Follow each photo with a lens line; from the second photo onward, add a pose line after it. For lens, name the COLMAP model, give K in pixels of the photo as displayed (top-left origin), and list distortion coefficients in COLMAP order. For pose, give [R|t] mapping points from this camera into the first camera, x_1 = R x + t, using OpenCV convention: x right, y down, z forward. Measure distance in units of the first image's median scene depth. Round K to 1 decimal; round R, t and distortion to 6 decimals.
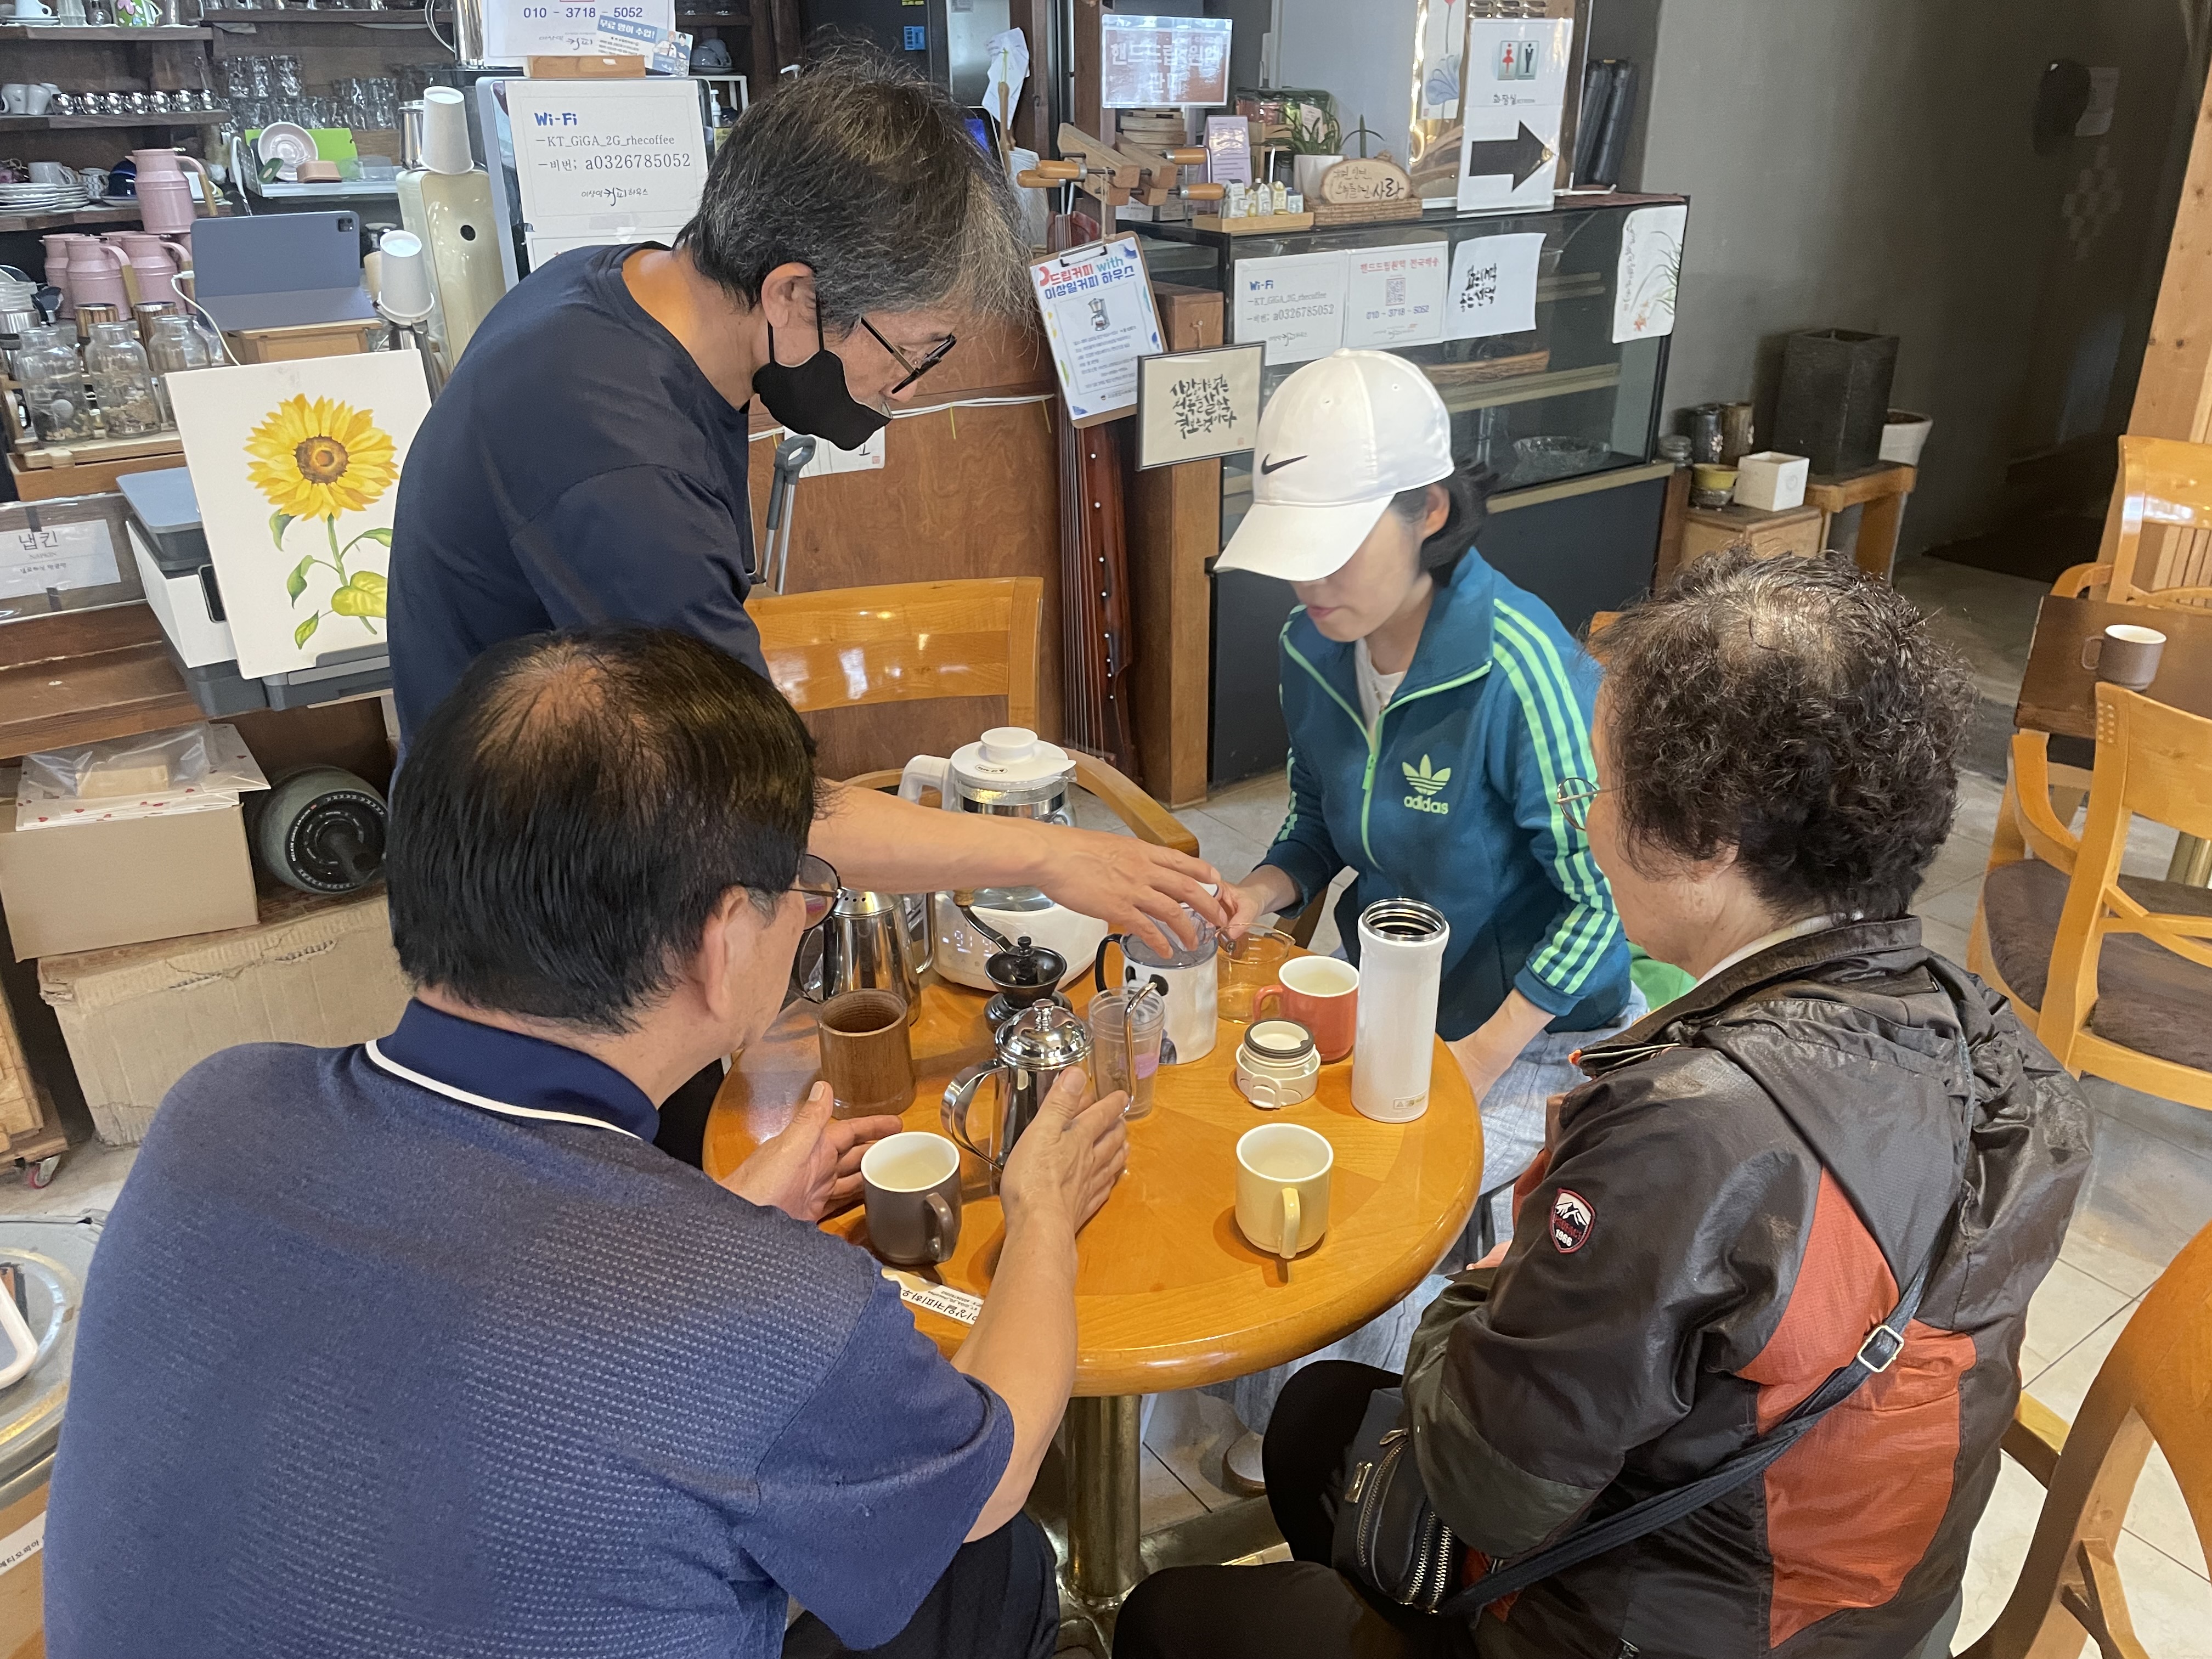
lens RADIAL K [[1647.5, 0, 1187.7], [0, 1647.5, 738.1], [0, 0, 1]] dist [0.063938, -0.112925]
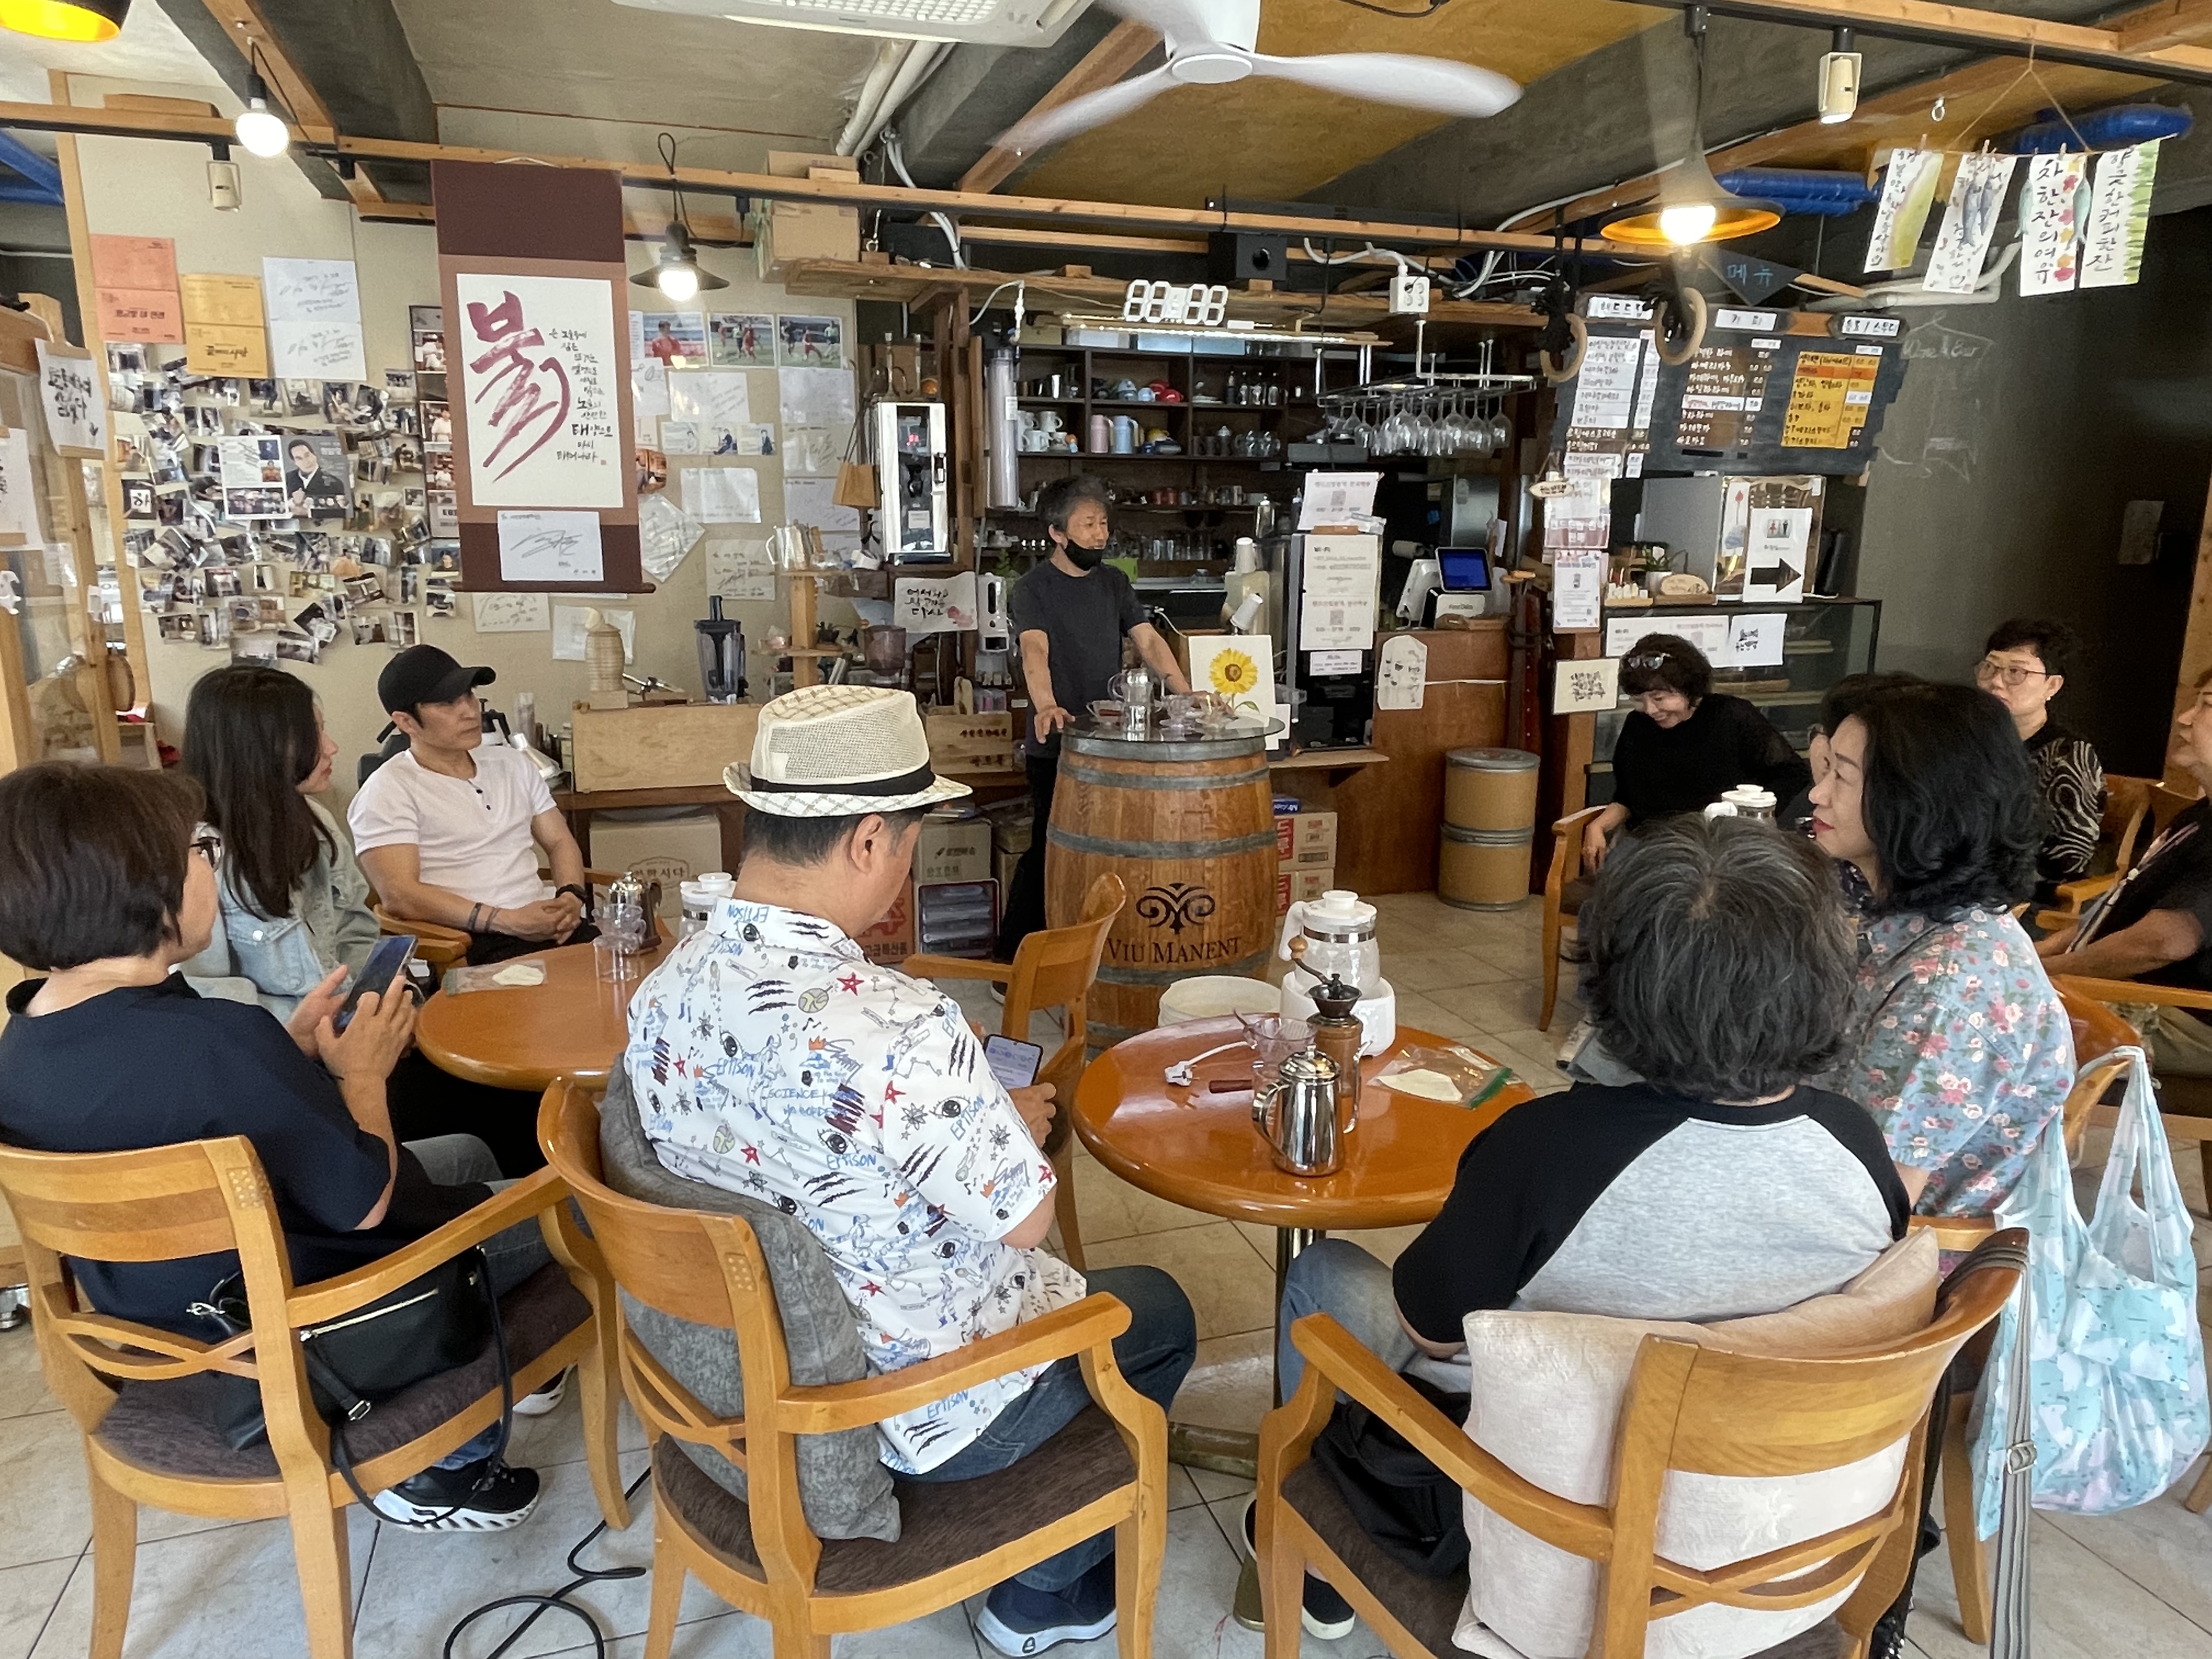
lens RADIAL K [[1375.4, 0, 1090.1], [0, 1375.4, 821.4], [0, 0, 1]] dist [-0.000450, -0.003037]
pose [[0.946194, 0.066198, -0.316756, -0.034946], [-0.121607, 0.979844, -0.158483, 0.395526], [0.299880, 0.188475, 0.935173, -0.953621]]
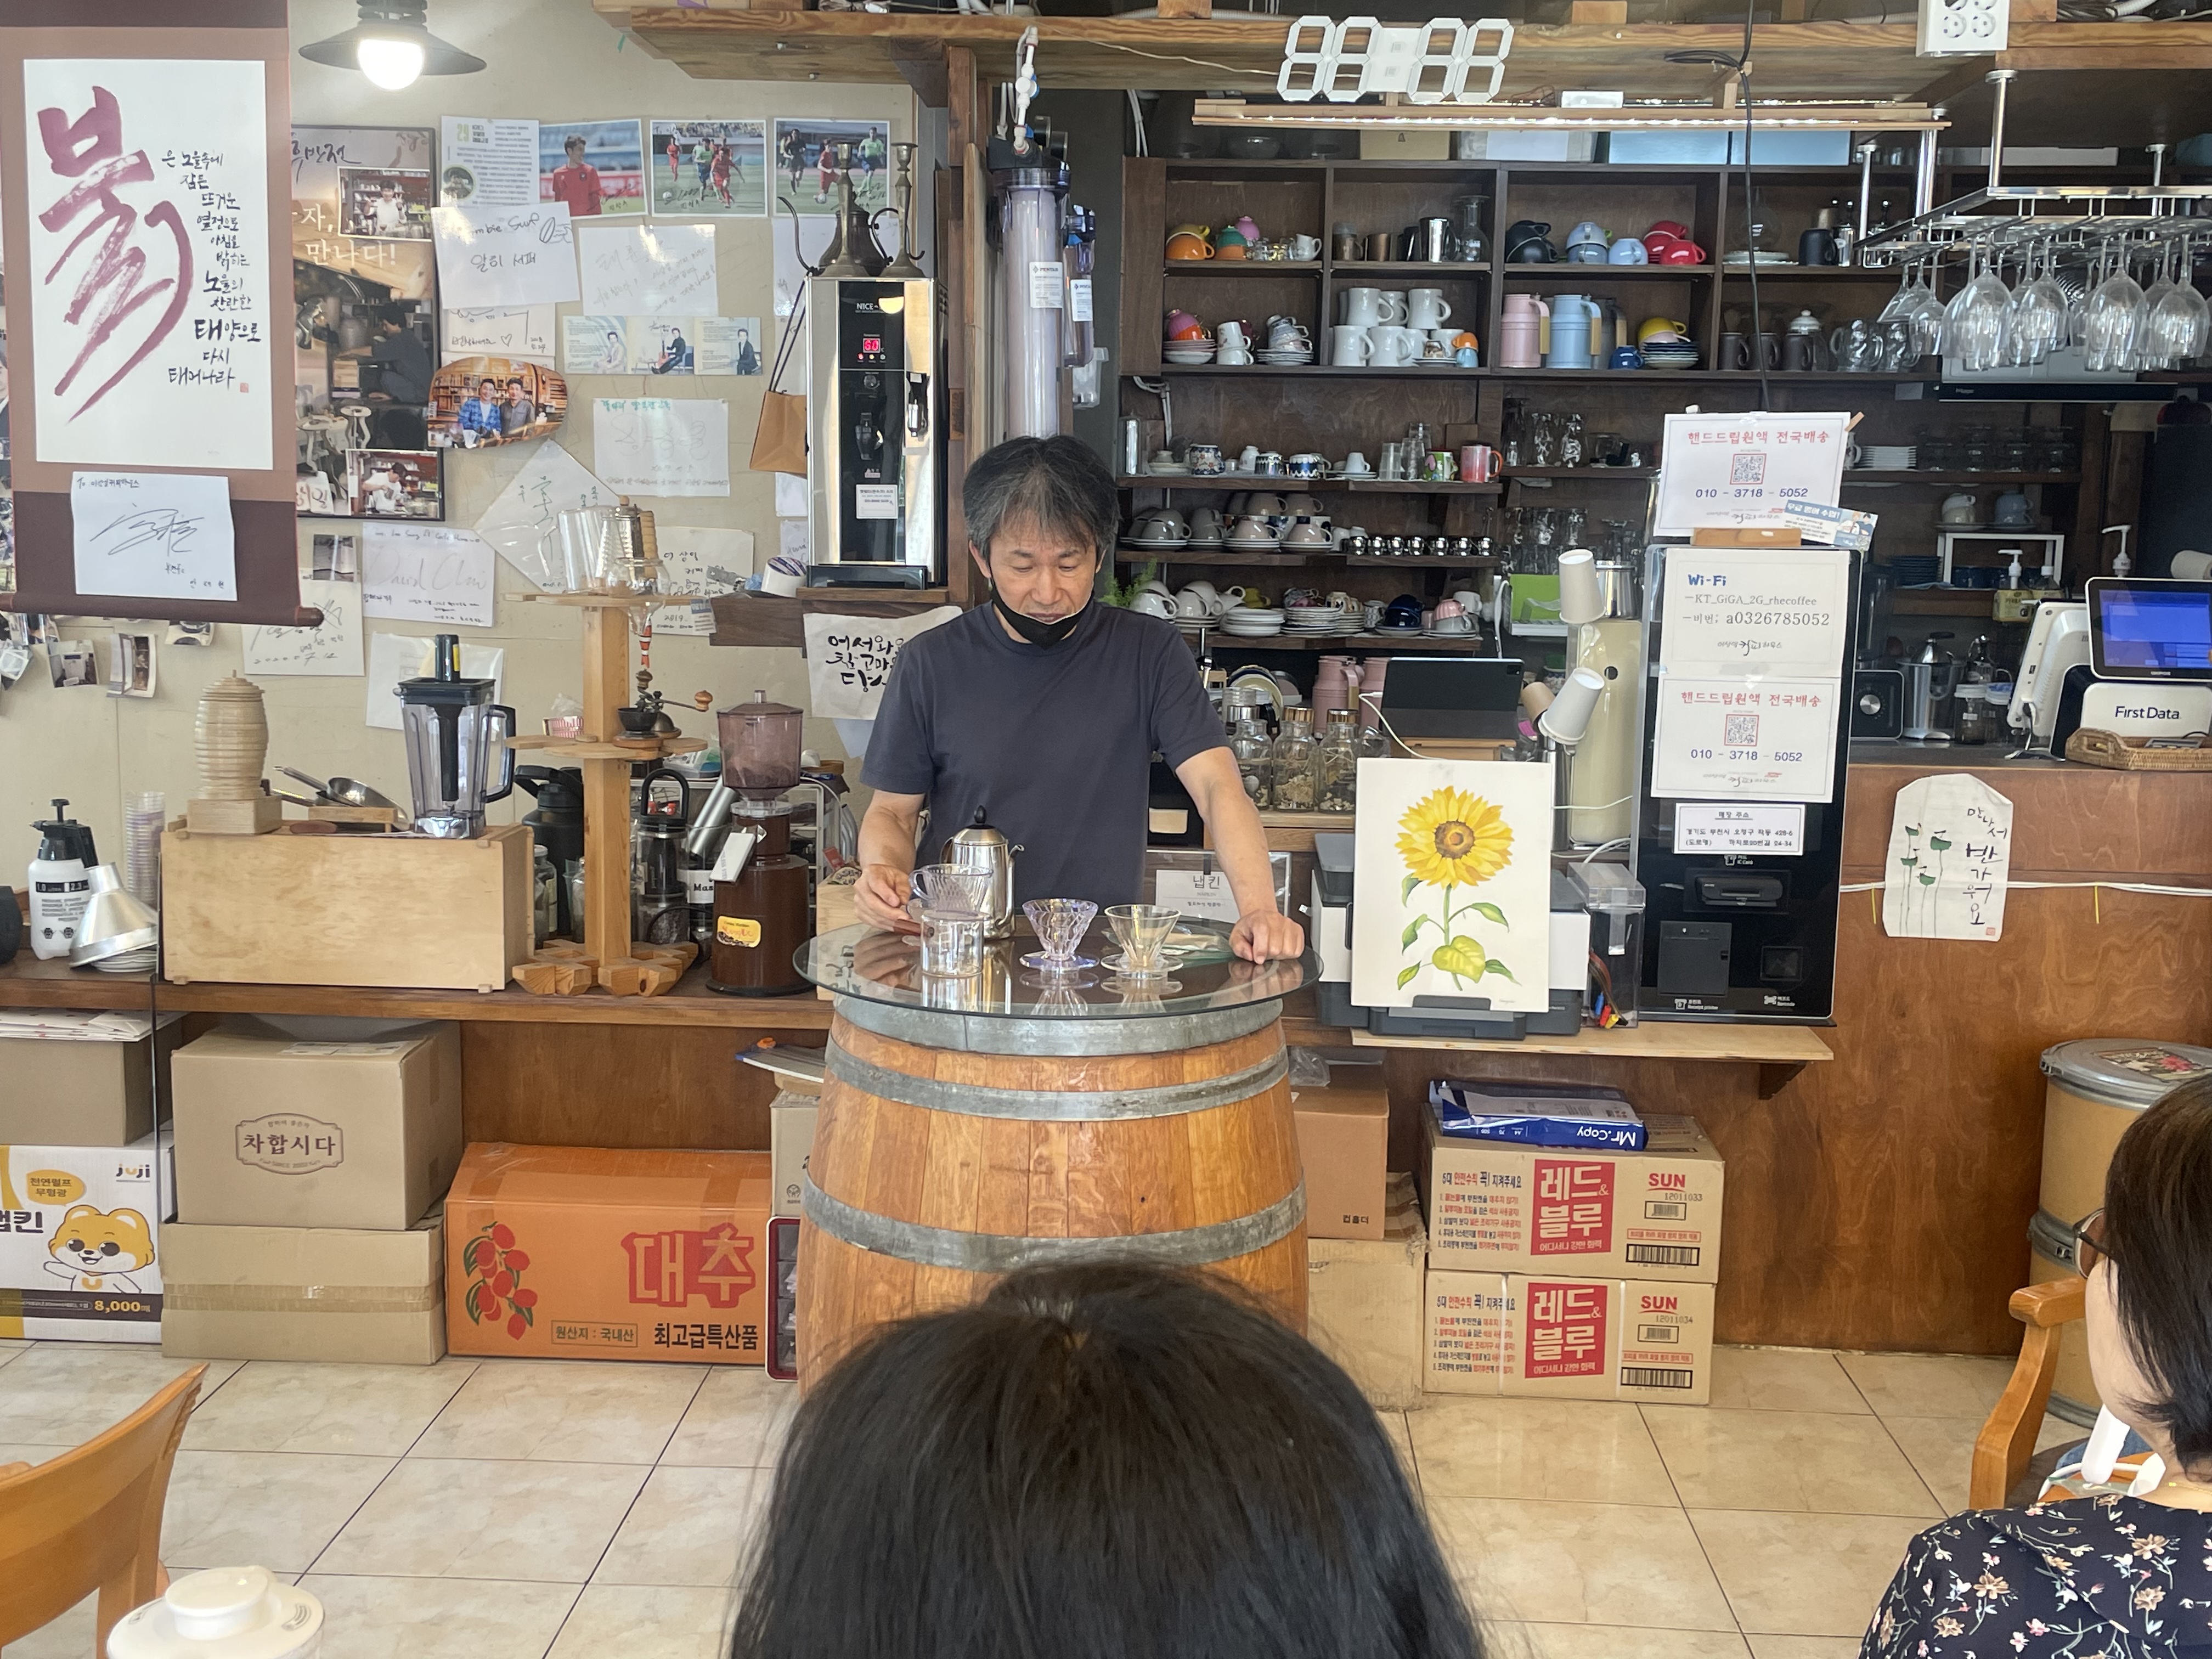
lens RADIAL K [[2342.0, 0, 1106.0], [0, 2342.0, 829.5], [0, 0, 1]] dist [0.122469, -0.199695]
pose [[0.763846, 0.105418, -0.636731, 0.342608], [-0.258900, 0.953761, -0.152680, 0.139690], [0.591193, 0.281474, 0.755819, -0.405312]]
